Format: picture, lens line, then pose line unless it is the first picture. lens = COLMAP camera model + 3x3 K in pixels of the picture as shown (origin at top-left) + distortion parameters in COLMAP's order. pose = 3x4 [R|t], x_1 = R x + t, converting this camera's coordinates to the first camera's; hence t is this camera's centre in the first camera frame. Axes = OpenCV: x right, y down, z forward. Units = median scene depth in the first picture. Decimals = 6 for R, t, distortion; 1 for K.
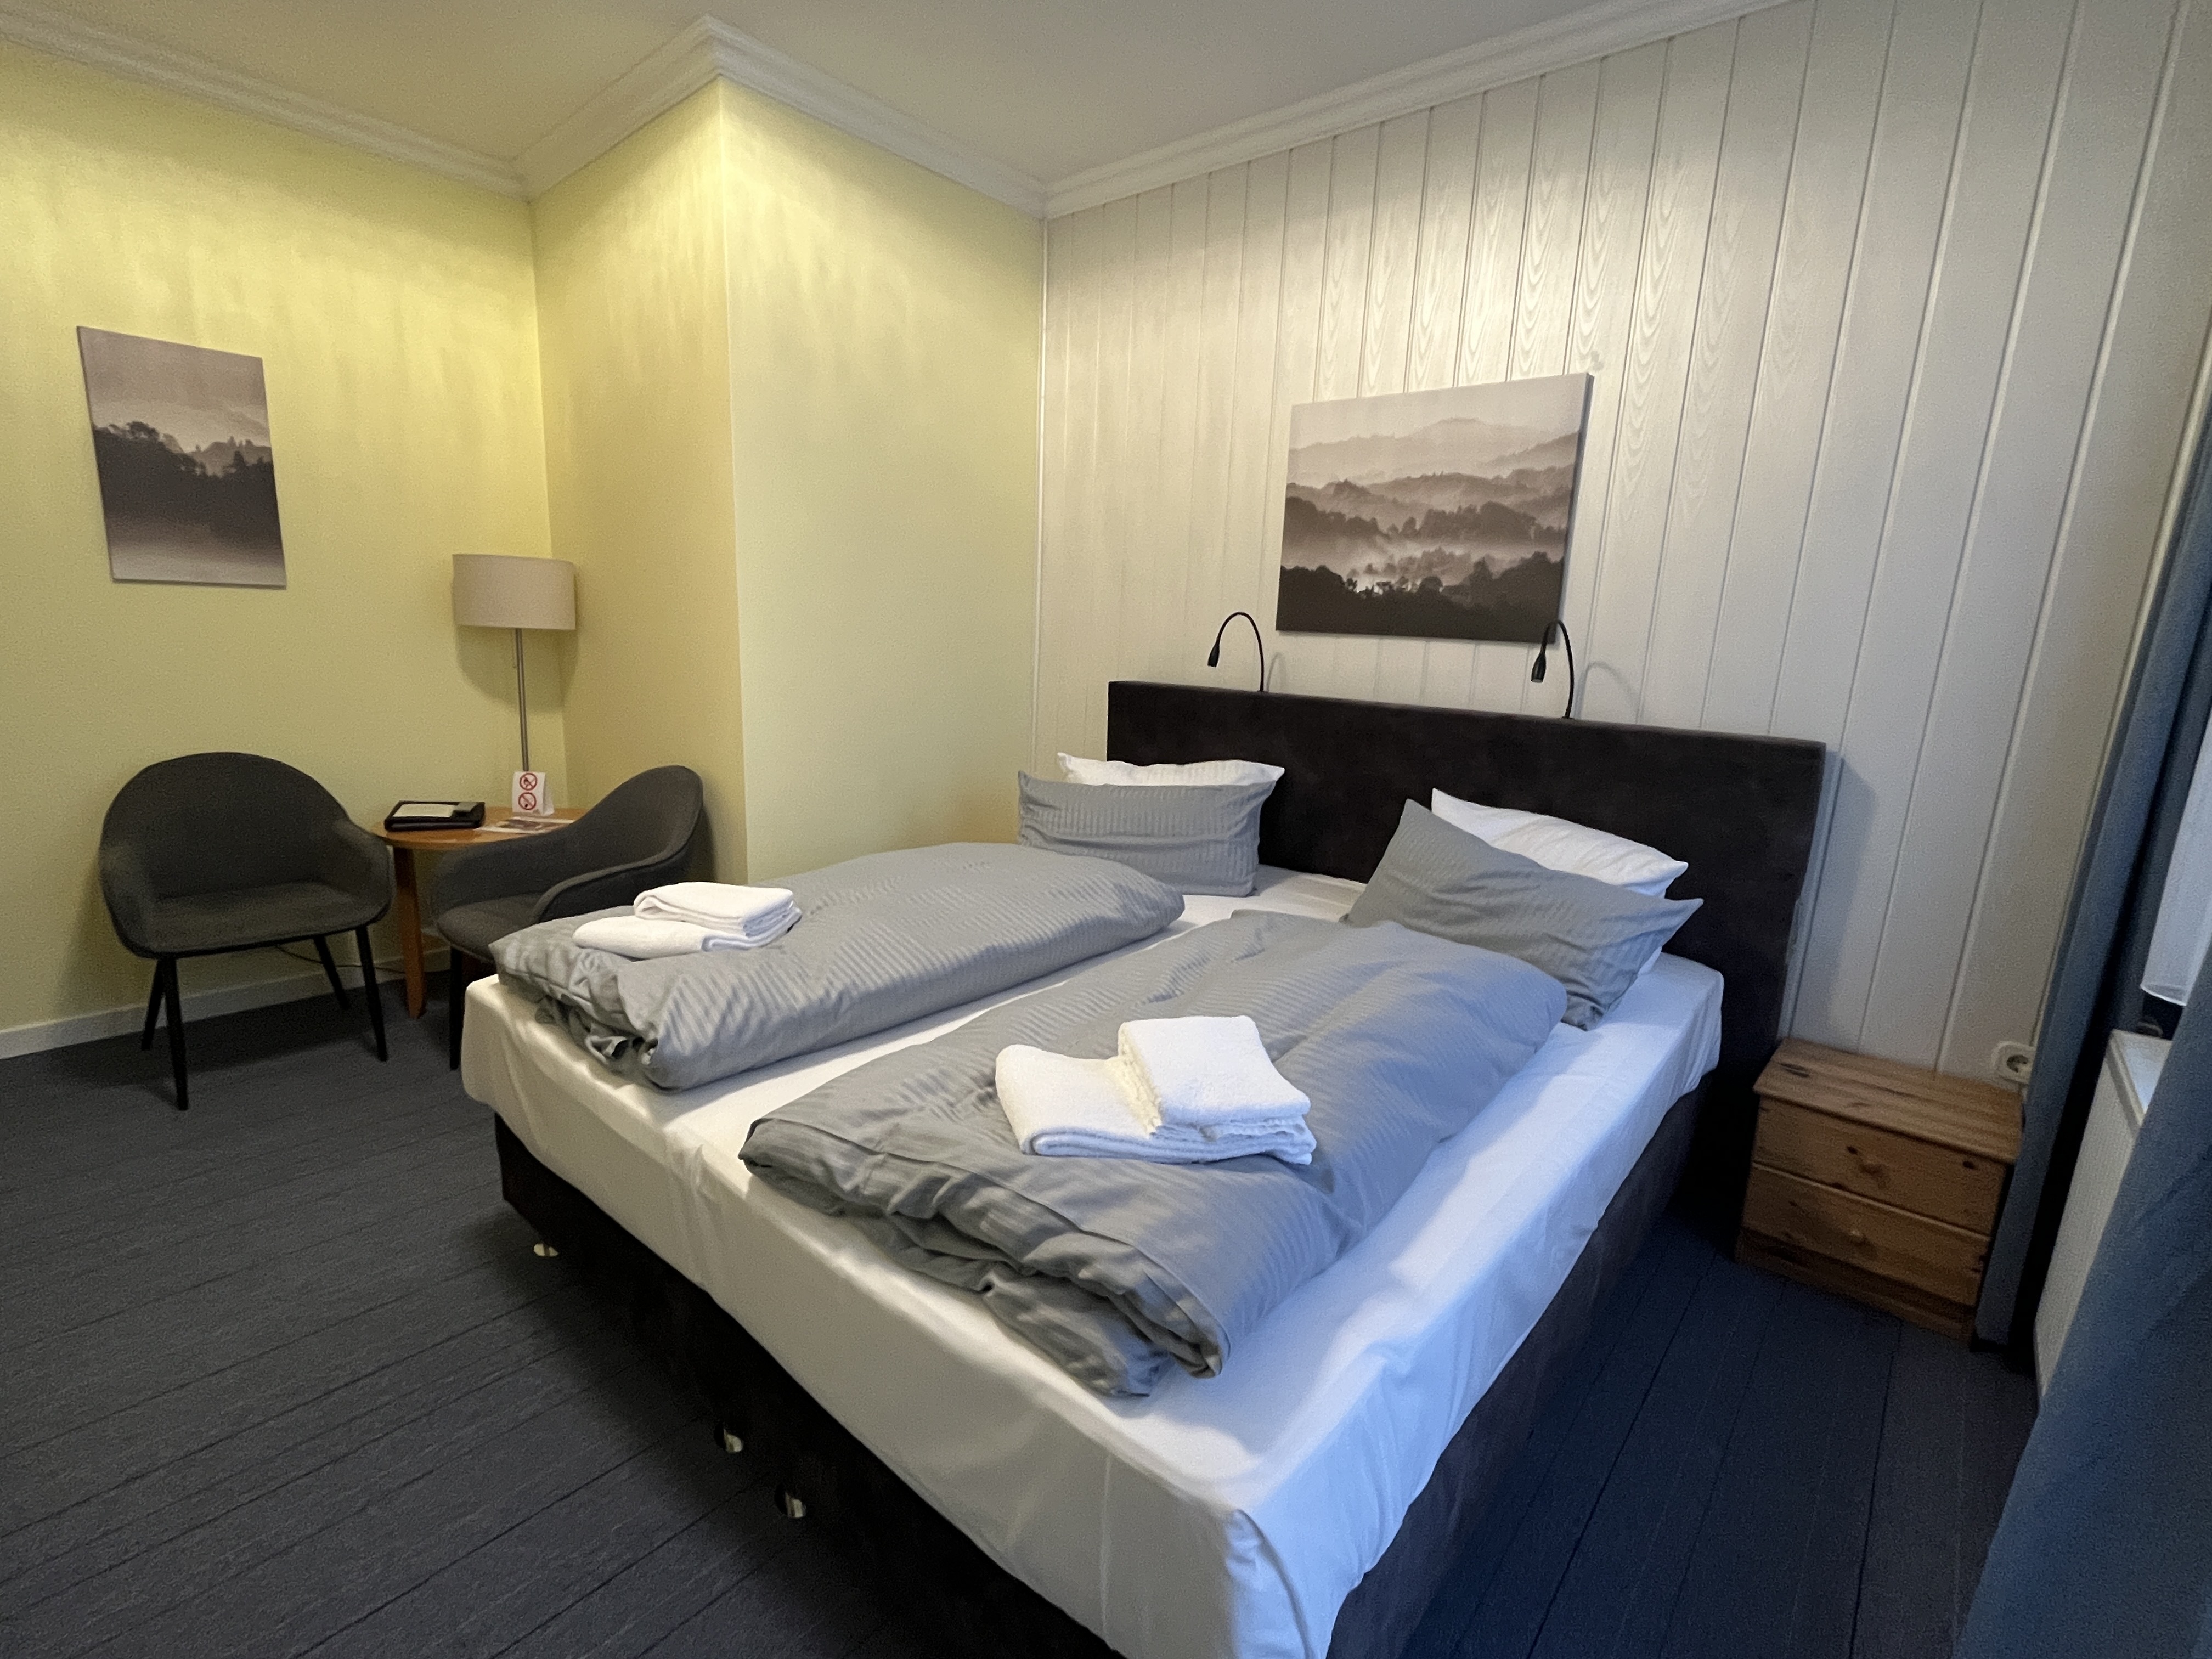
lens RADIAL K [[1032.7, 0, 1100.4], [0, 1032.7, 827.4], [0, 0, 1]] dist [-0.005471, -0.000703]
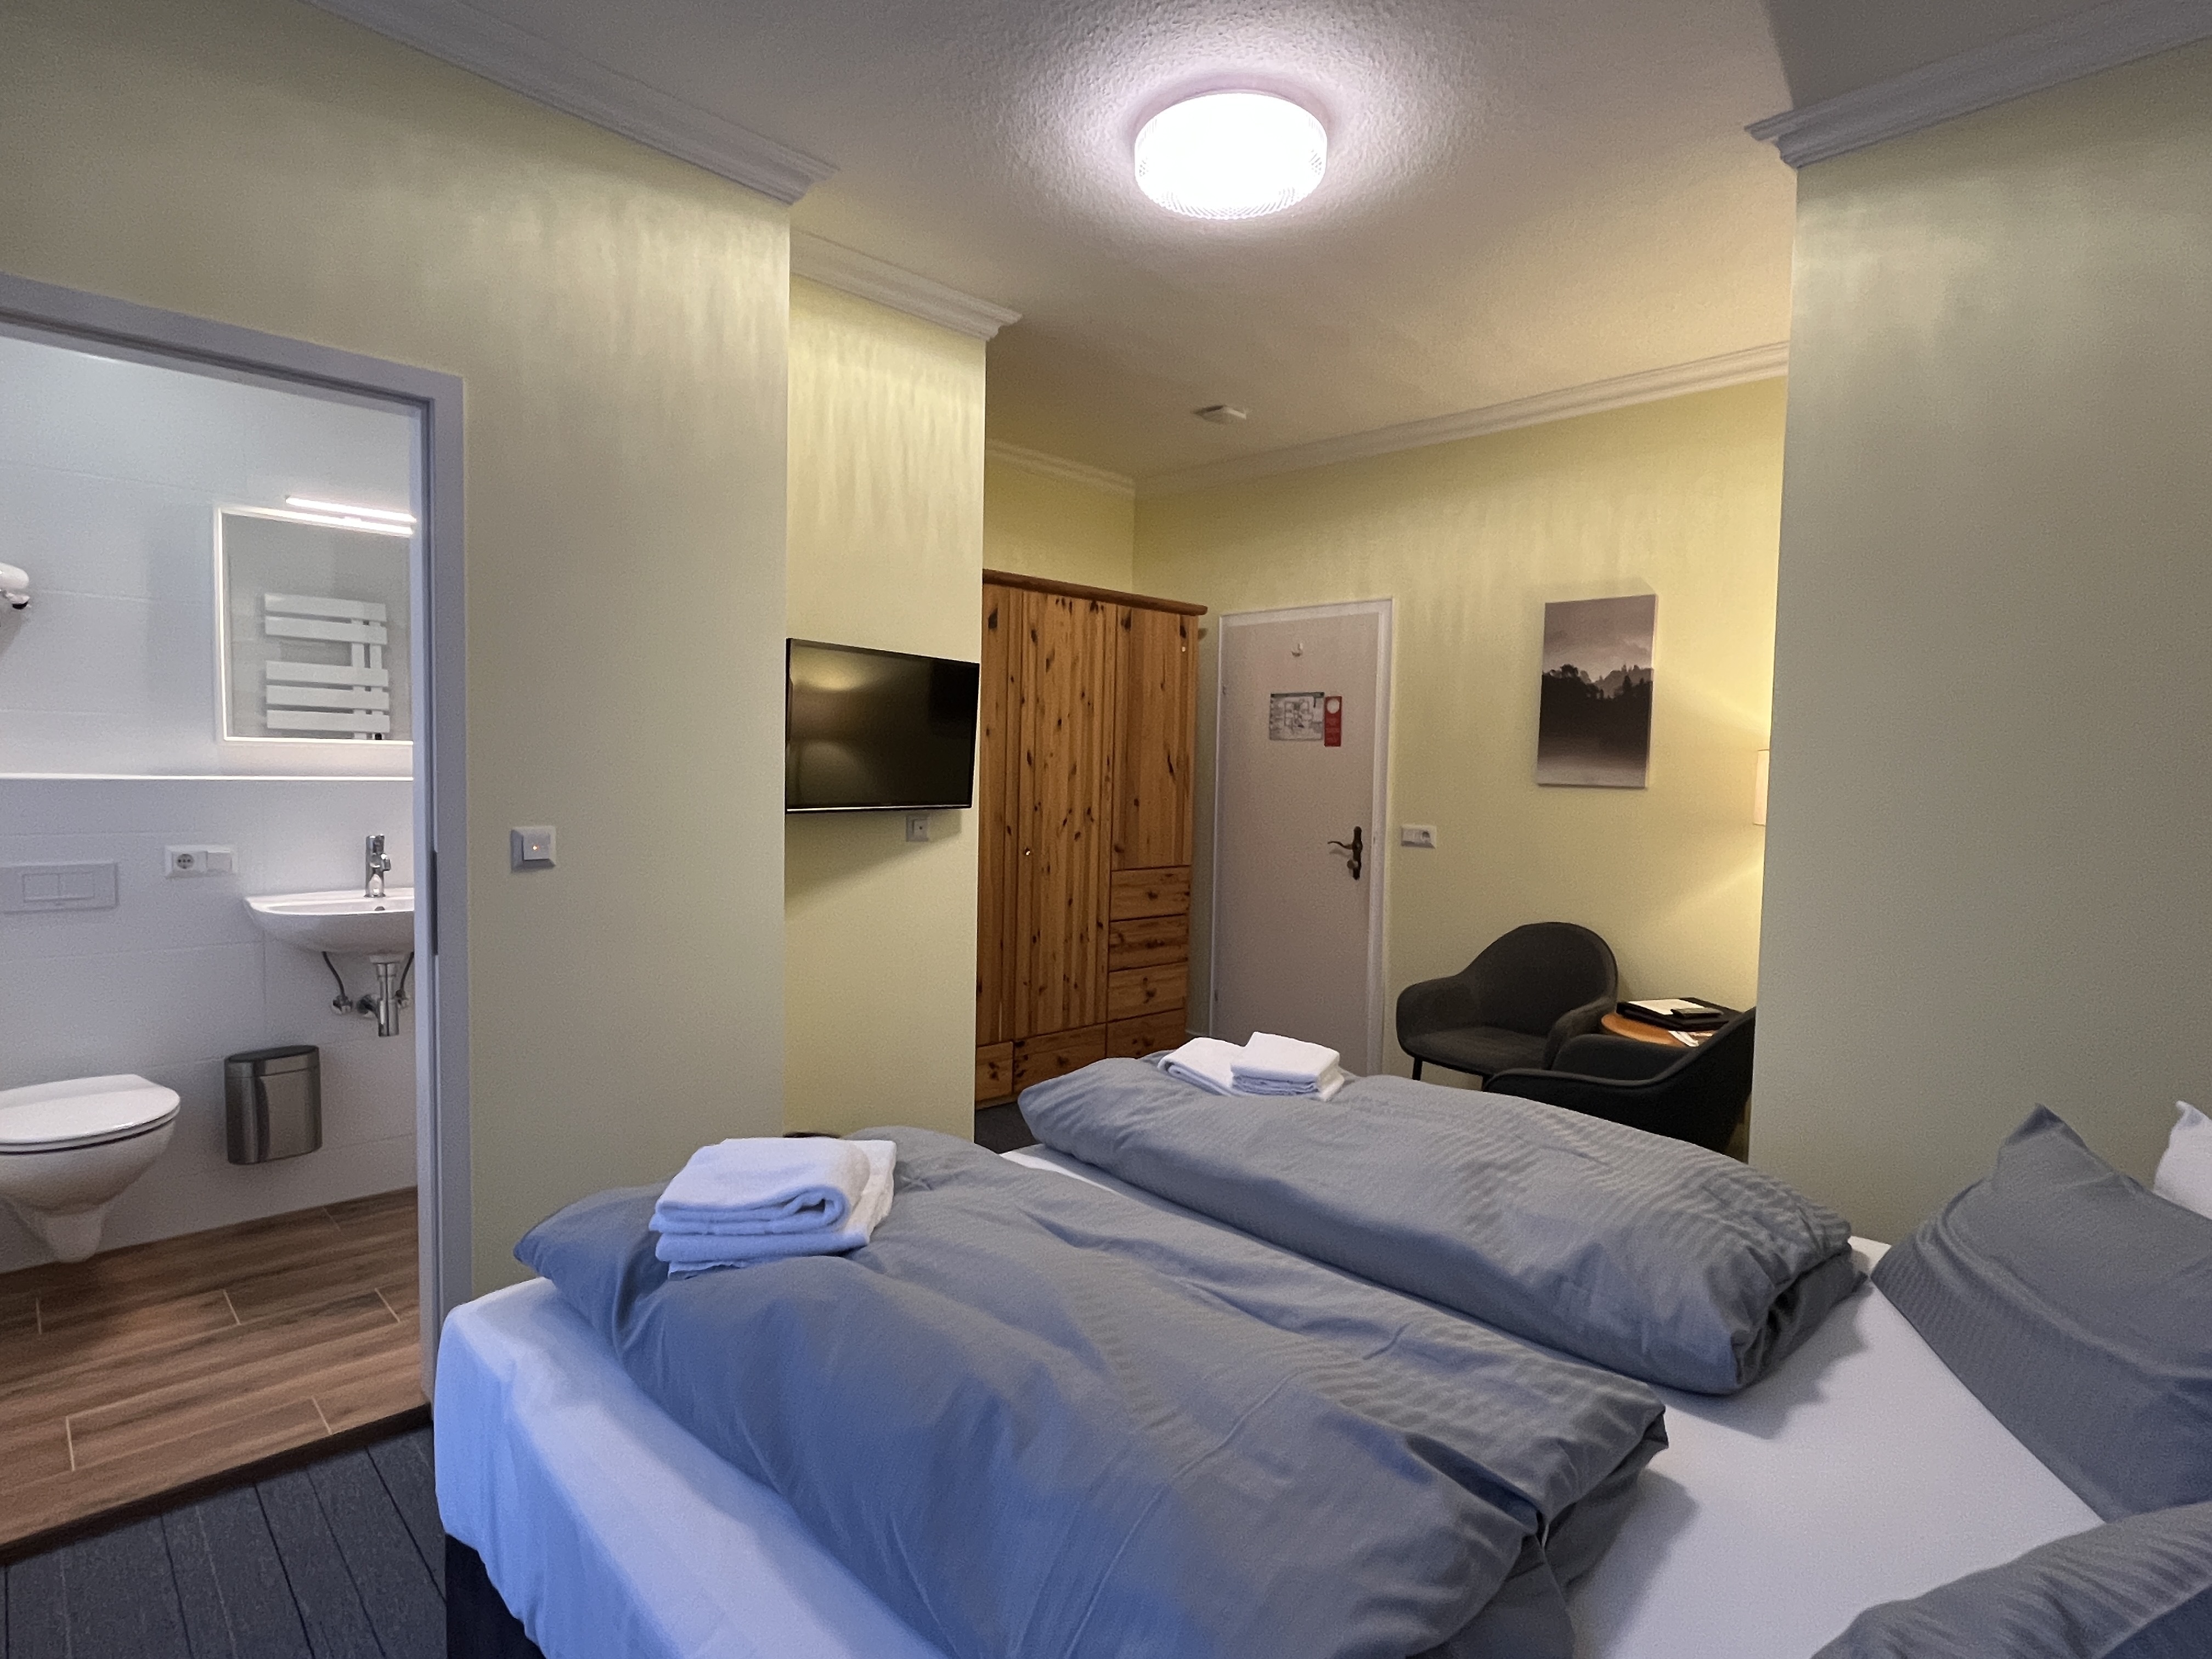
lens RADIAL K [[1153.4, 0, 1104.3], [0, 1153.4, 837.4], [0, 0, 1]] dist [-0.002262, -0.000083]
pose [[-0.089309, 0.015432, -0.995884, 0.540609], [-0.224402, 0.973860, 0.035214, -0.100861], [0.970396, 0.226624, -0.083512, 0.585192]]
